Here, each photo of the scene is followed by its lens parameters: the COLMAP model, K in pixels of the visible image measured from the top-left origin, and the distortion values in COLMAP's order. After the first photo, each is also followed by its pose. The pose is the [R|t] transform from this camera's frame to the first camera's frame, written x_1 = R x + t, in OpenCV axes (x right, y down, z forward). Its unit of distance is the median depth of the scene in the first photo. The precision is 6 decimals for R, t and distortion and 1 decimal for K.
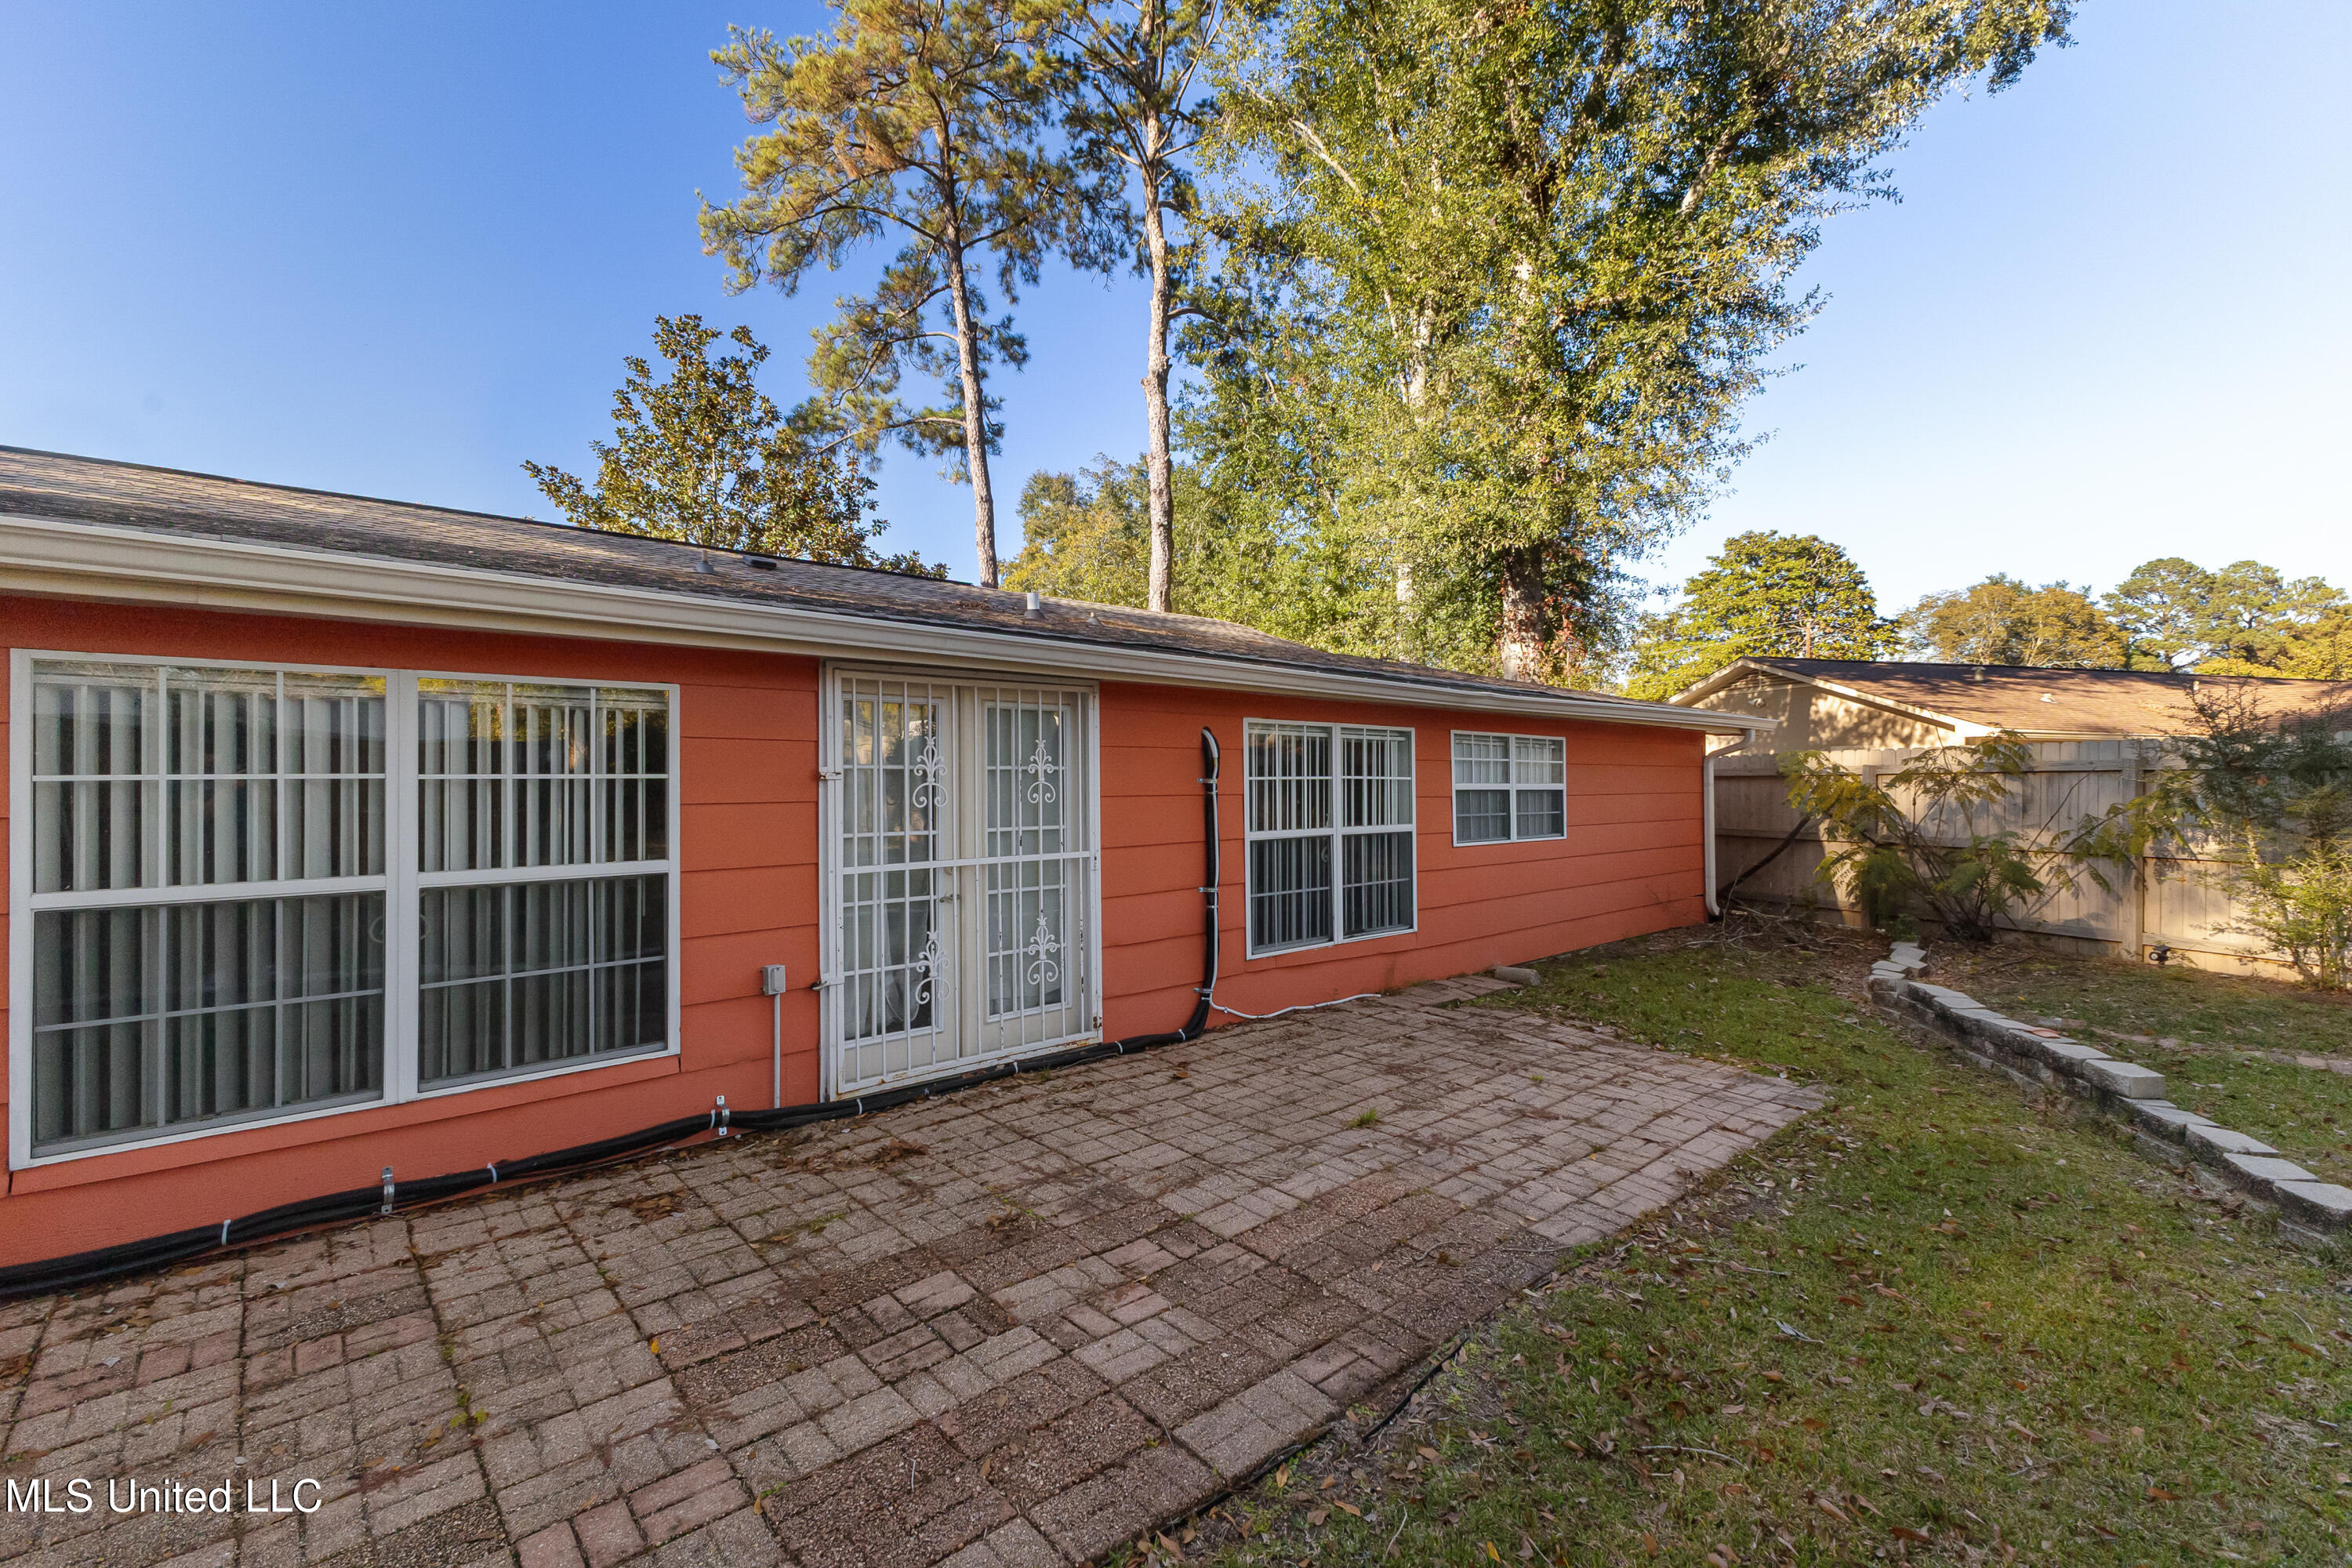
lens RADIAL K [[1021.8, 0, 1184.1], [0, 1021.8, 758.6], [0, 0, 1]] dist [0.016419, -0.000395]
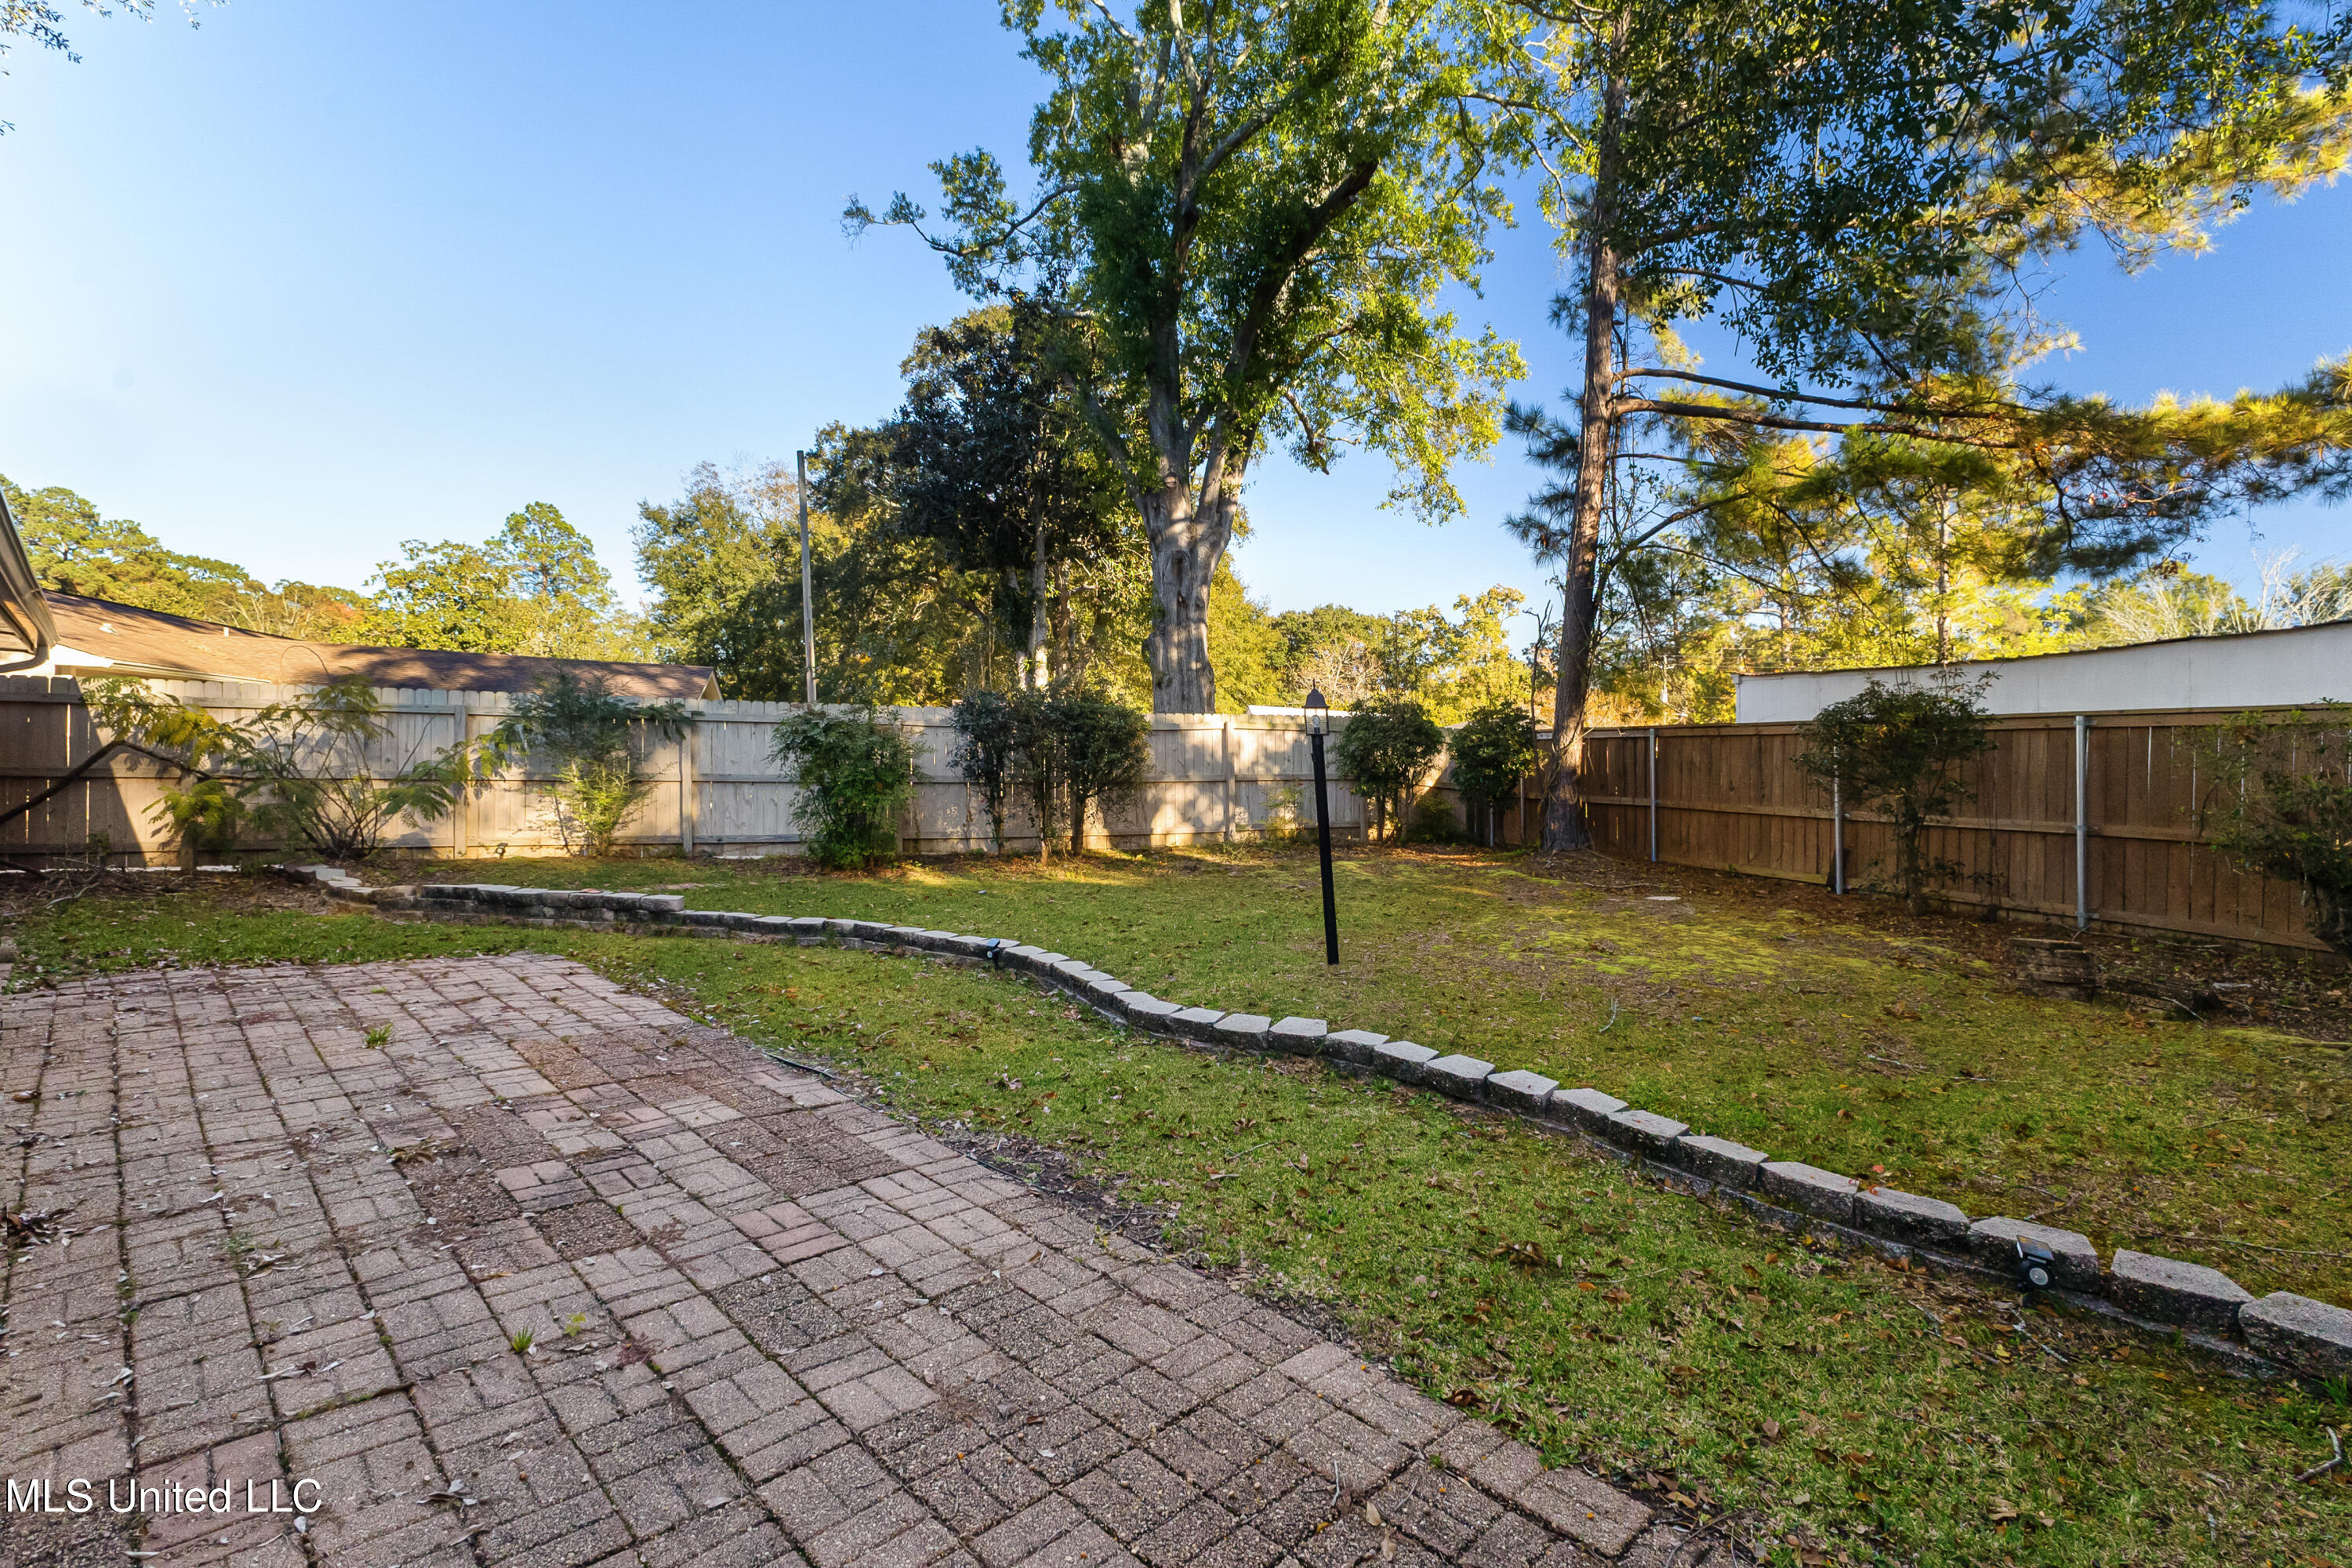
lens RADIAL K [[1095.7, 0, 1176.1], [0, 1095.7, 761.7], [0, 0, 1]] dist [-0.002133, -0.000208]
pose [[-0.061199, 0.000927, 0.998125, -0.285669], [-0.064543, 0.997903, -0.004885, 0.007519], [-0.996037, -0.064721, -0.061011, 0.081096]]
